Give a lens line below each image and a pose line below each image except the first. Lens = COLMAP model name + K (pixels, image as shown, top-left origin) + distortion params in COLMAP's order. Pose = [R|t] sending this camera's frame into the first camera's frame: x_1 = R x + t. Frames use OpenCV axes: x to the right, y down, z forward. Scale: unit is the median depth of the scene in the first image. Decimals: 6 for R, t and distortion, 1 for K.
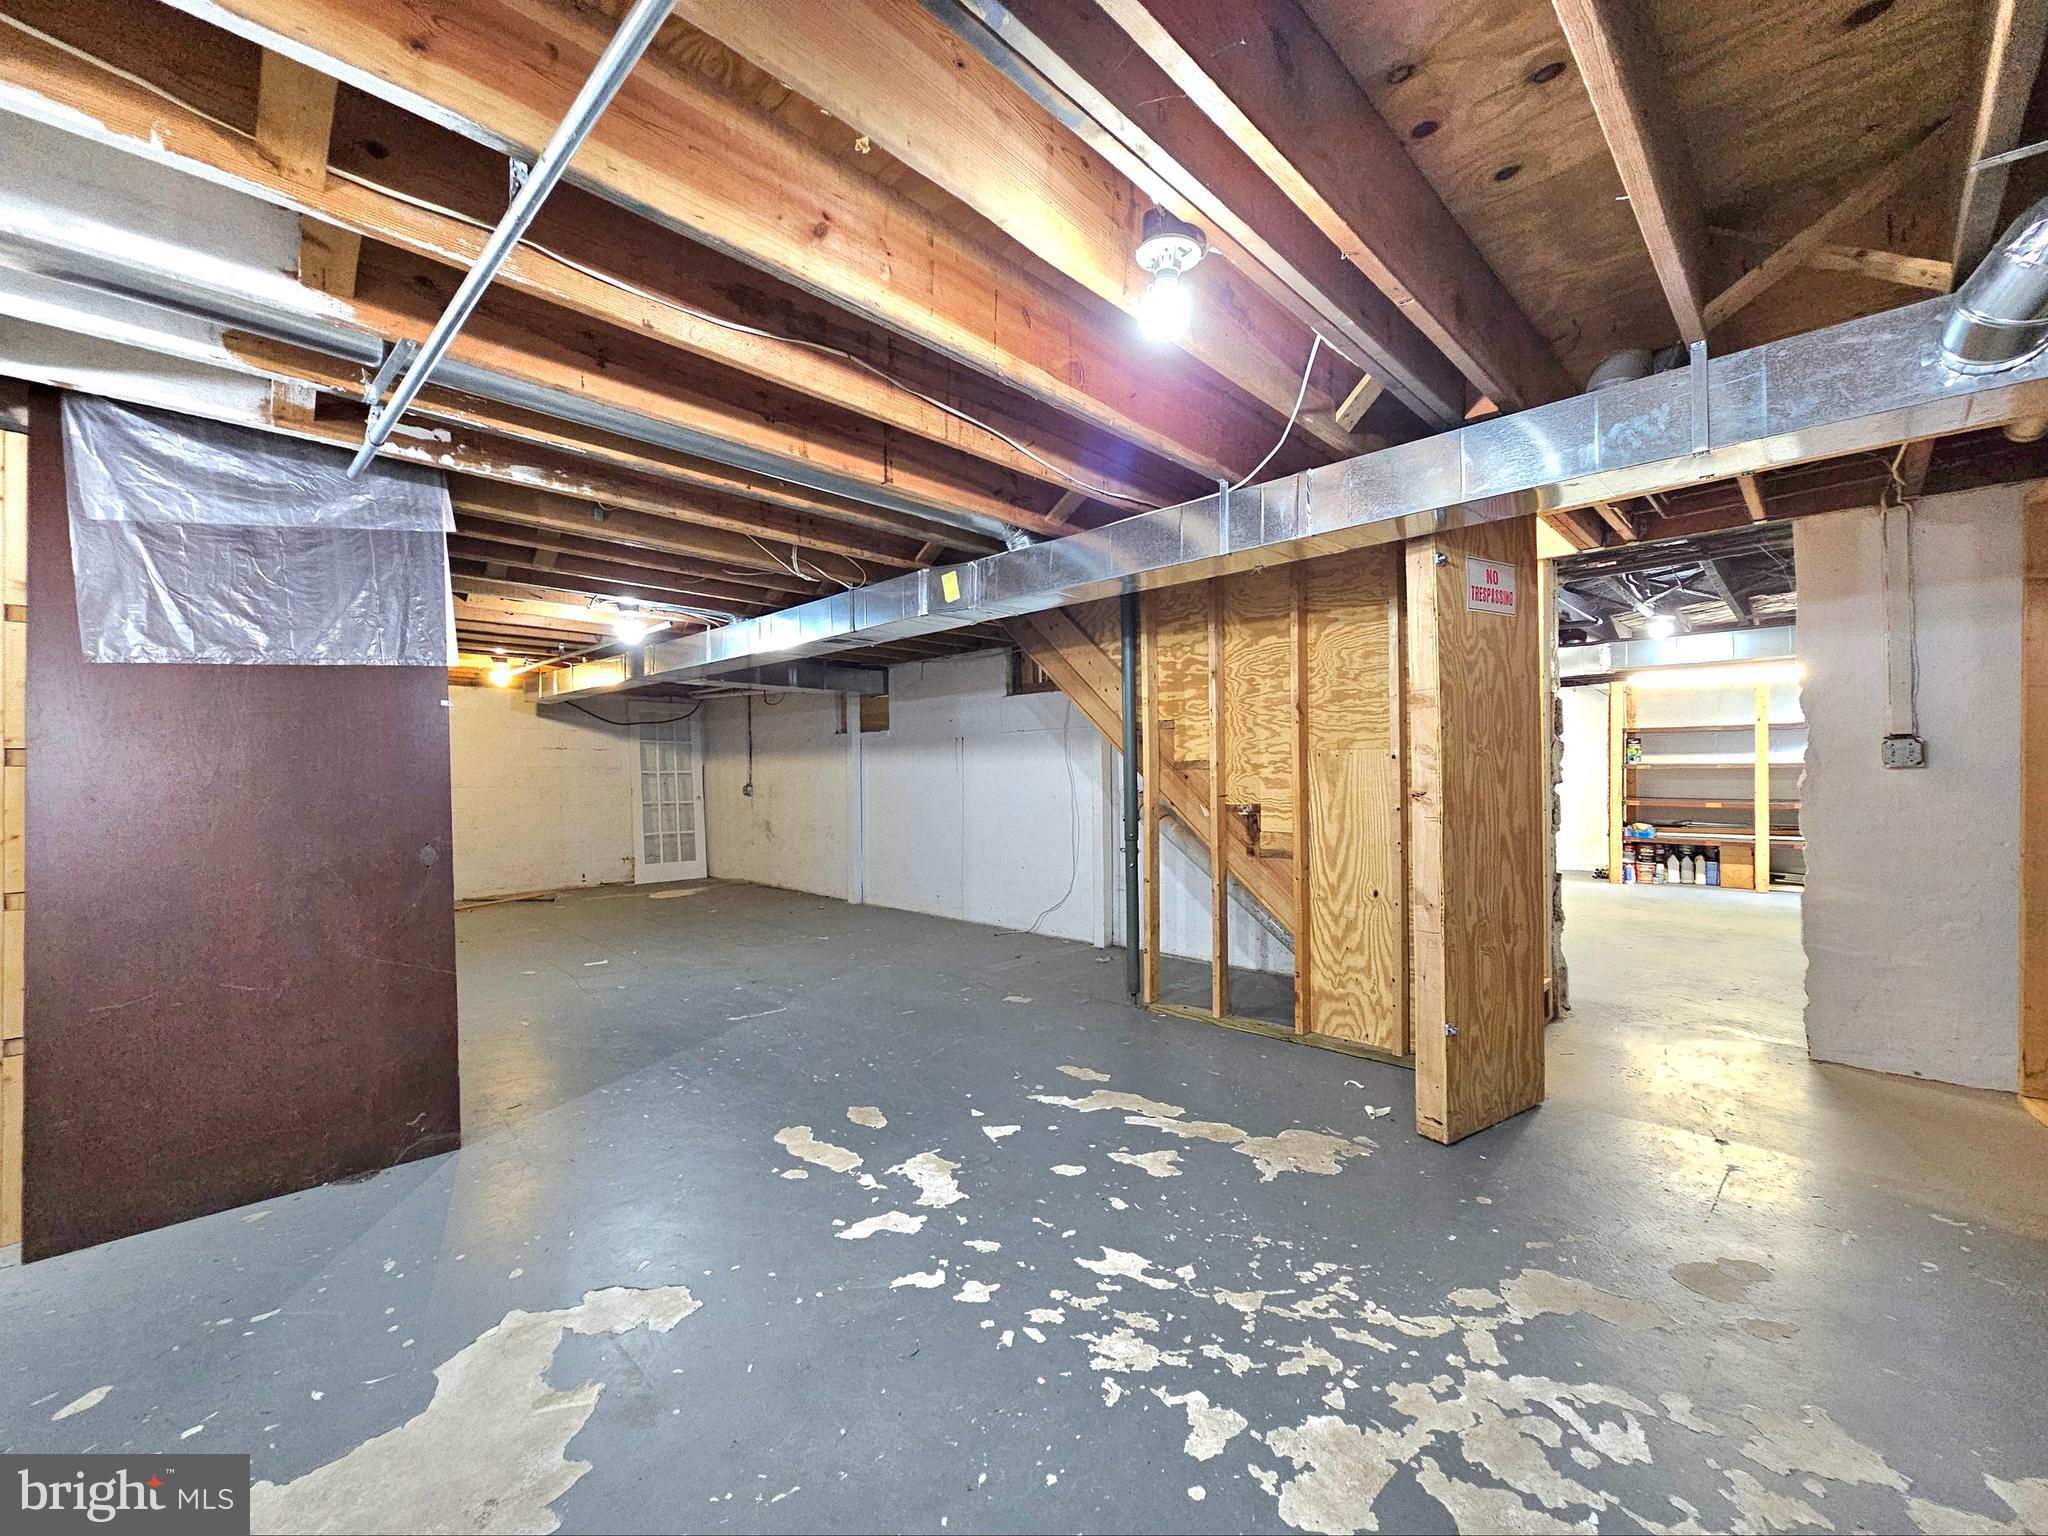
lens RADIAL K [[841.5, 0, 1024.0], [0, 841.5, 768.0], [0, 0, 1]] dist [0.004011, 0.000529]
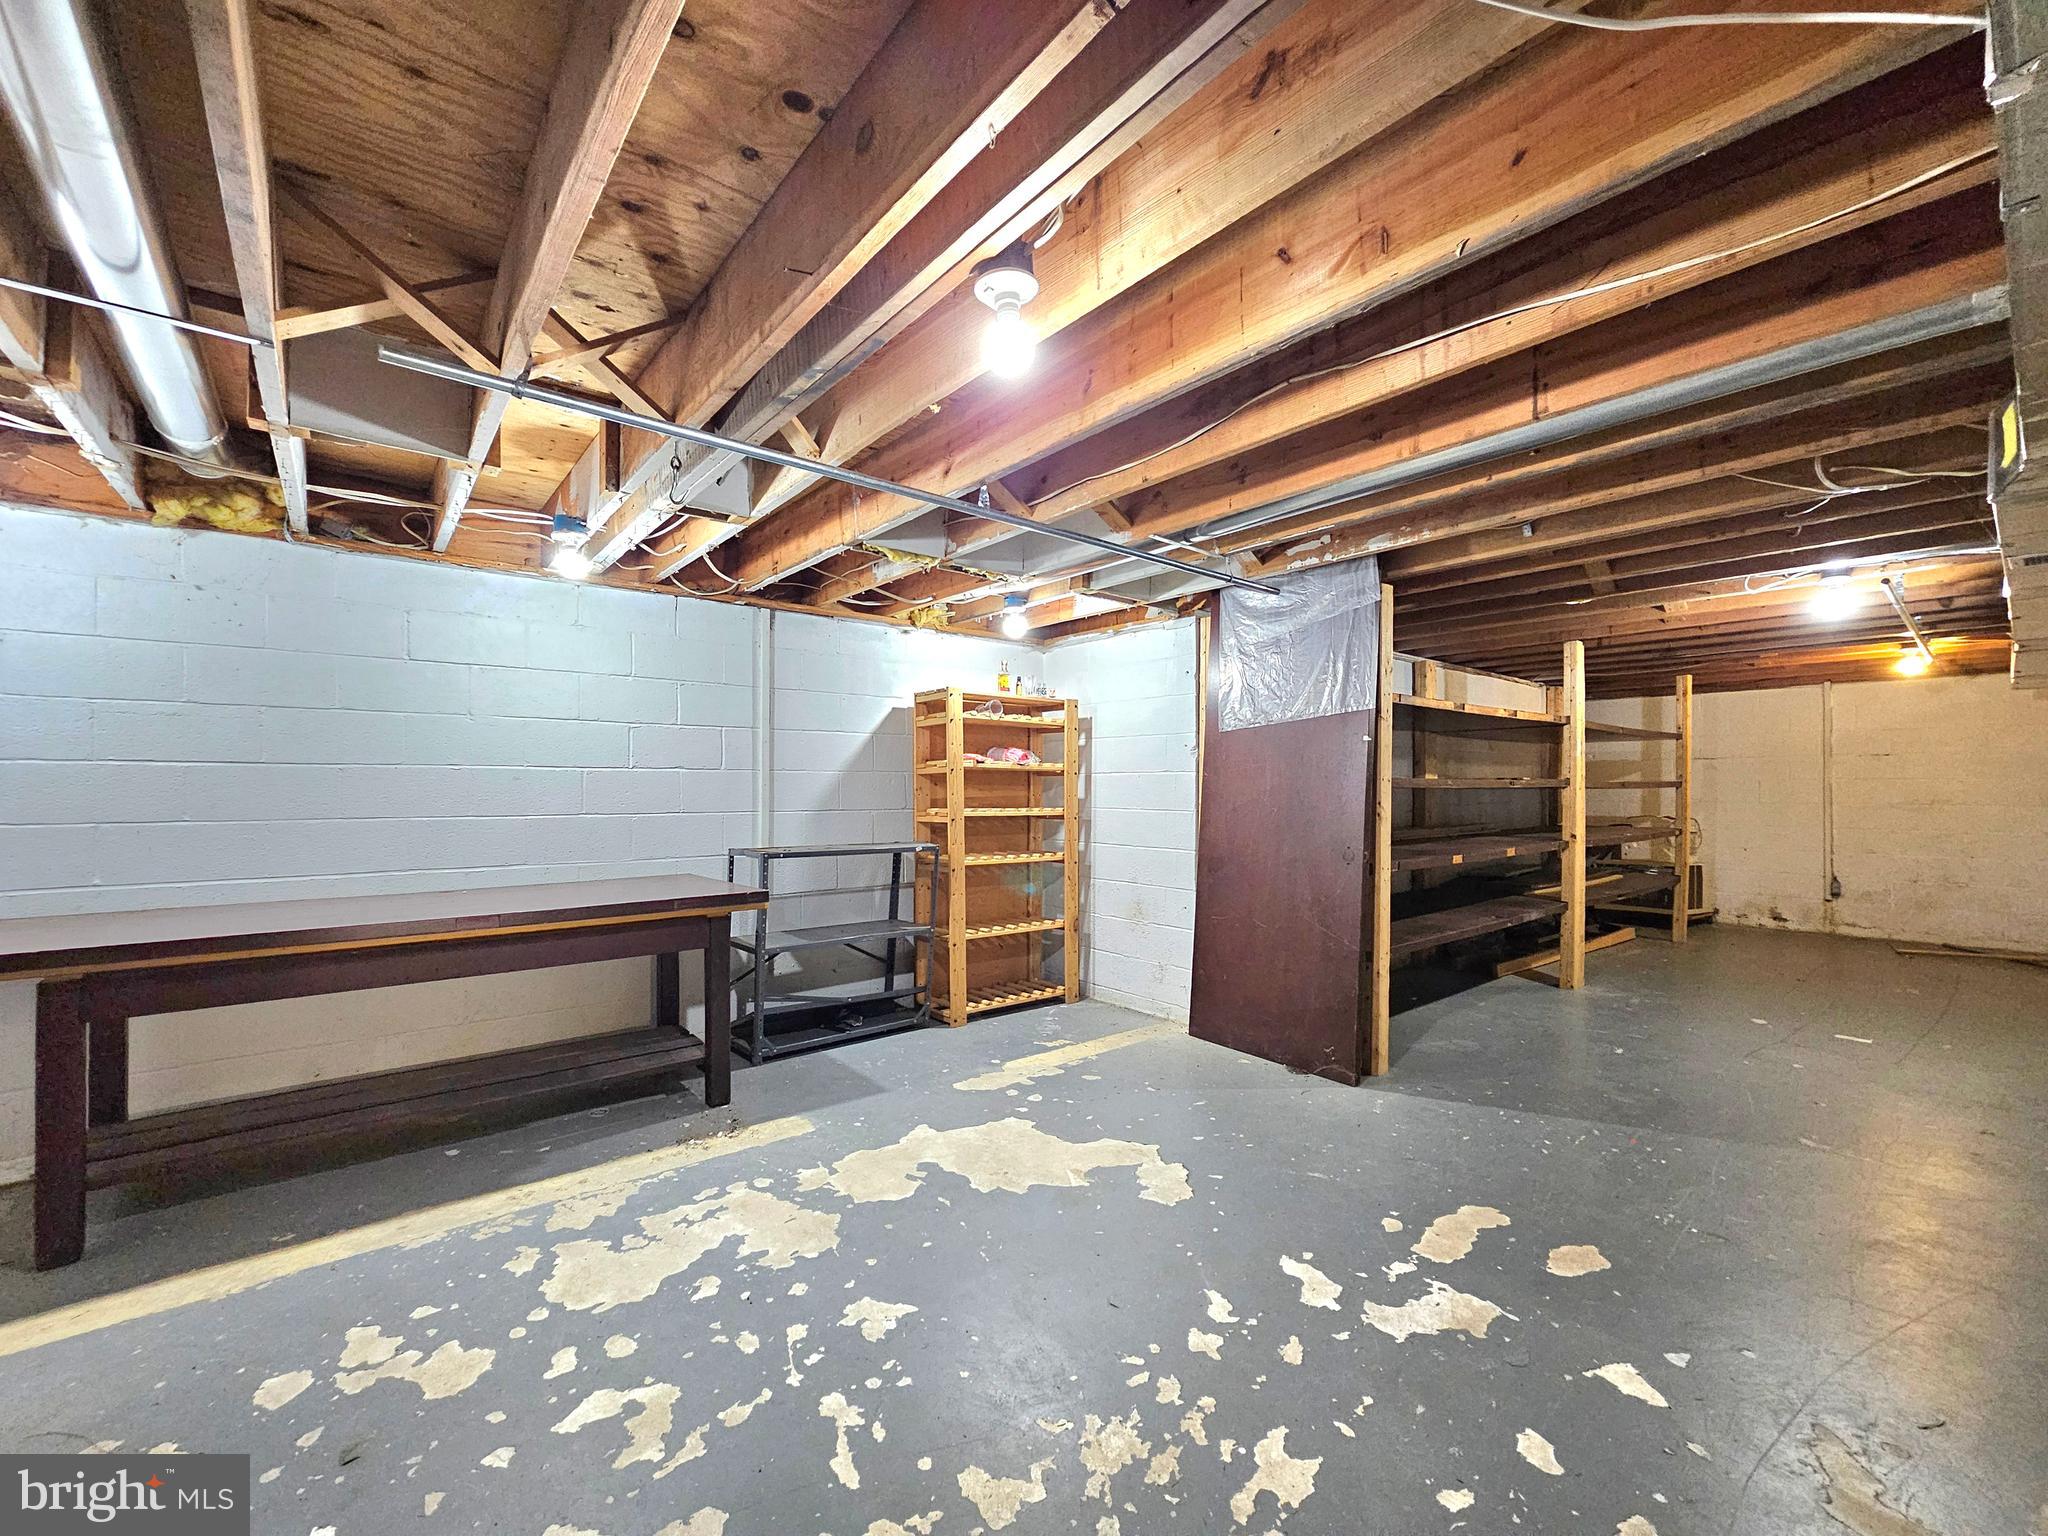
lens RADIAL K [[852.4, 0, 1026.9], [0, 852.4, 776.5], [0, 0, 1]] dist [-0.004284, 0.004034]
pose [[-0.113174, -0.004209, -0.993566, 0.809612], [0.006407, 0.999967, -0.004966, -0.019360], [0.993555, -0.006928, -0.113143, 0.788901]]
